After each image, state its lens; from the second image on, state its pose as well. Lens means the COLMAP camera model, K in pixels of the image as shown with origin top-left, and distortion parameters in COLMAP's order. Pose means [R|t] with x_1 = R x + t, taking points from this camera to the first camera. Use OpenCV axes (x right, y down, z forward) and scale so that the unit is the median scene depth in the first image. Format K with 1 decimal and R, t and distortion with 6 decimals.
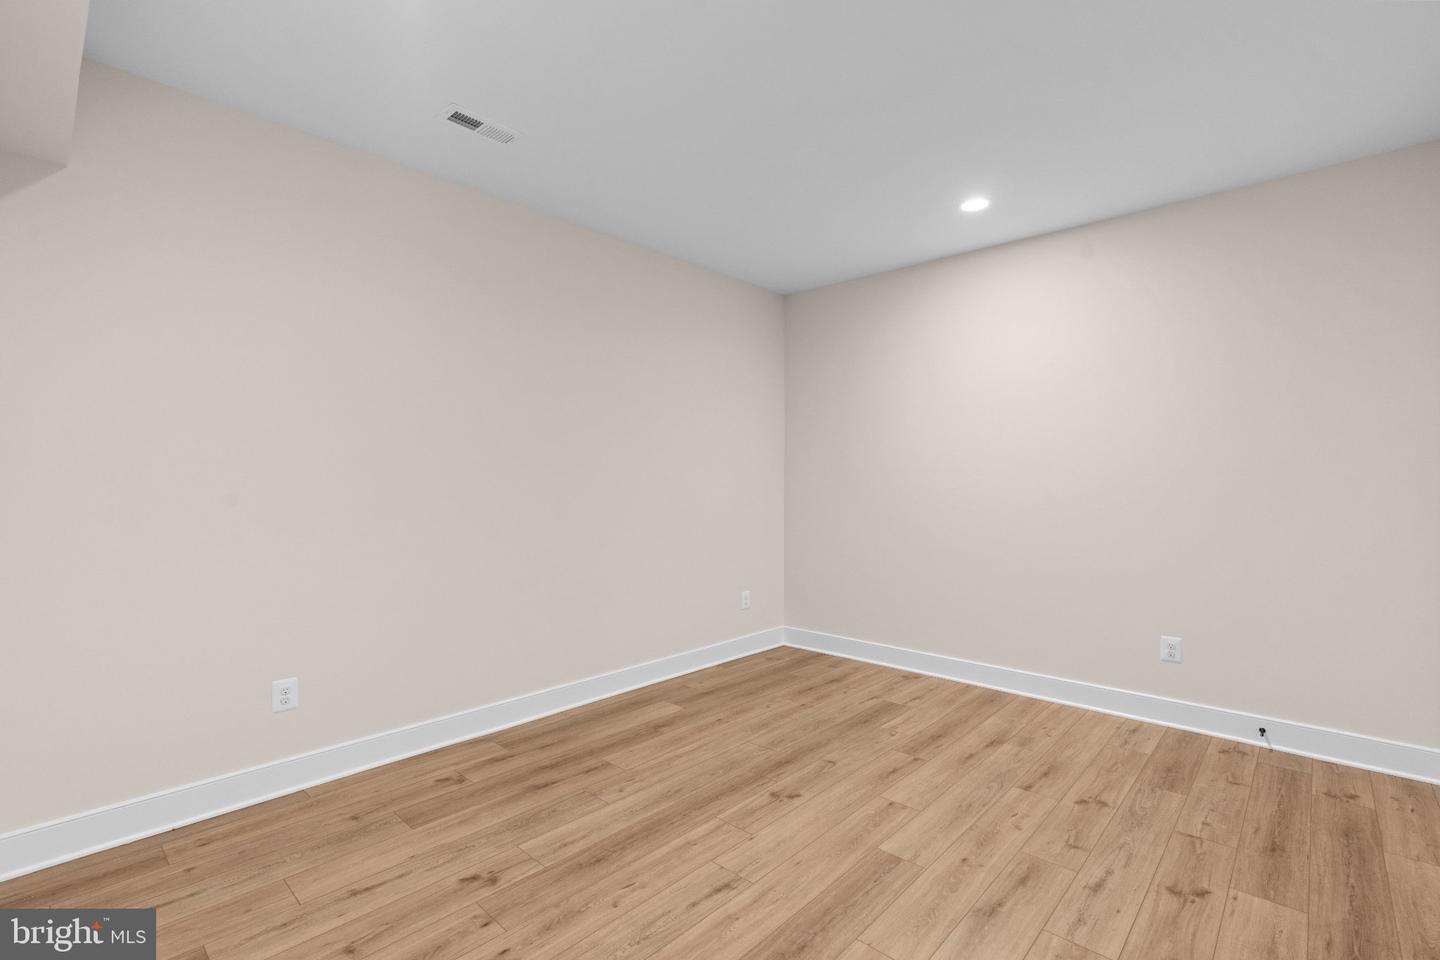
lens RADIAL K [[669.5, 0, 722.7], [0, 669.5, 492.0], [0, 0, 1]] dist [0.067862, 0.000002]
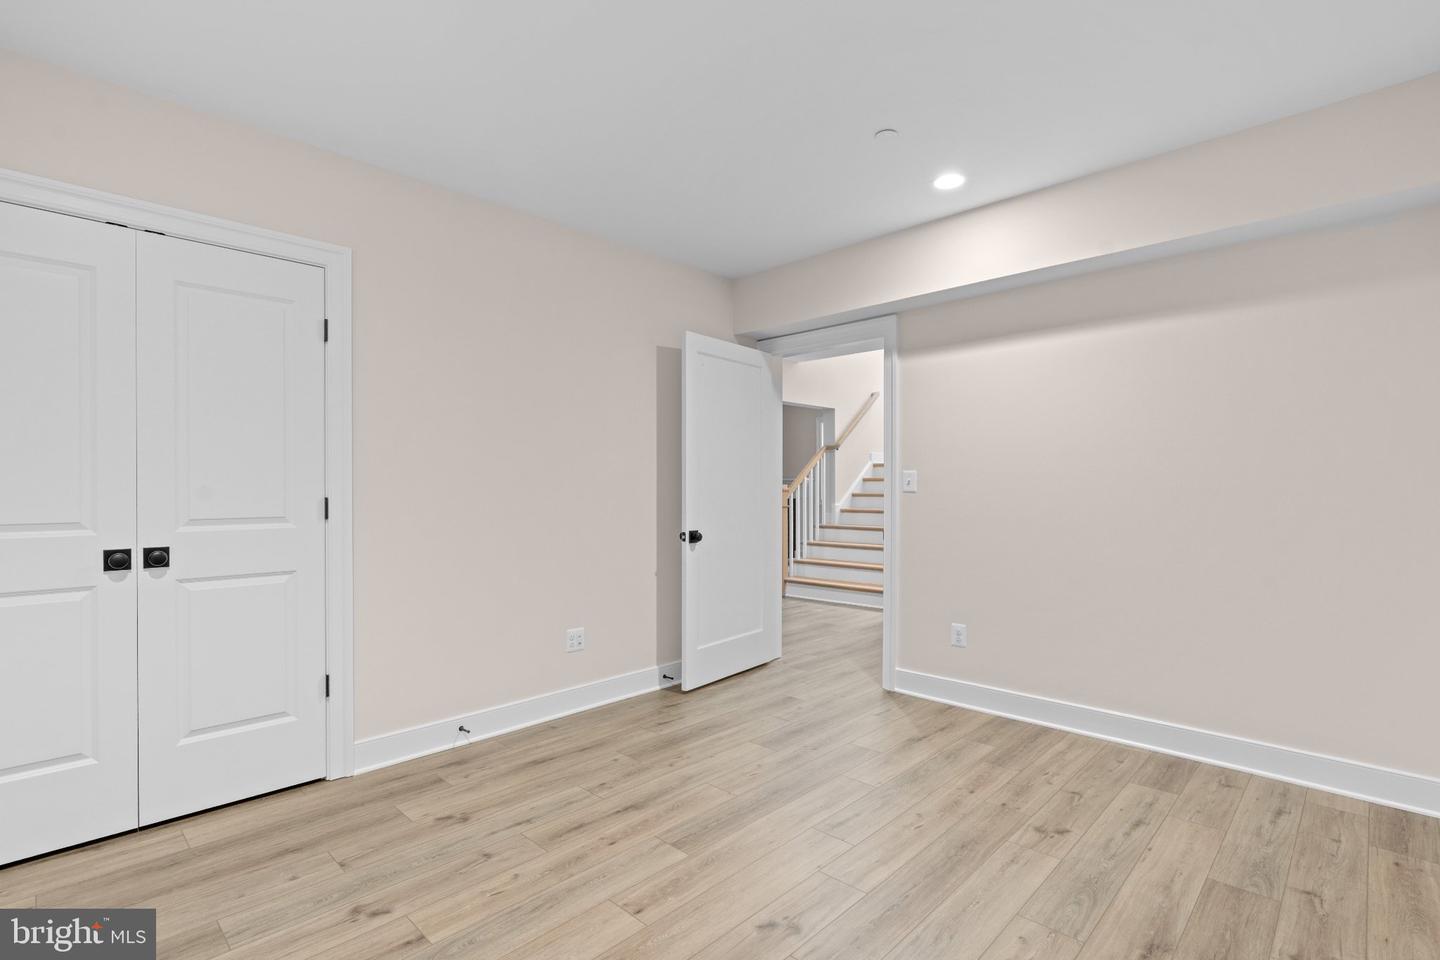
lens RADIAL K [[669.5, 0, 722.7], [0, 669.5, 492.0], [0, 0, 1]] dist [0.067862, 0.000002]
pose [[-0.999702, -0.005516, 0.023800, 0.158339], [-0.004943, 0.999697, 0.024094, -0.024251], [-0.023926, 0.023969, -0.999426, 1.978118]]
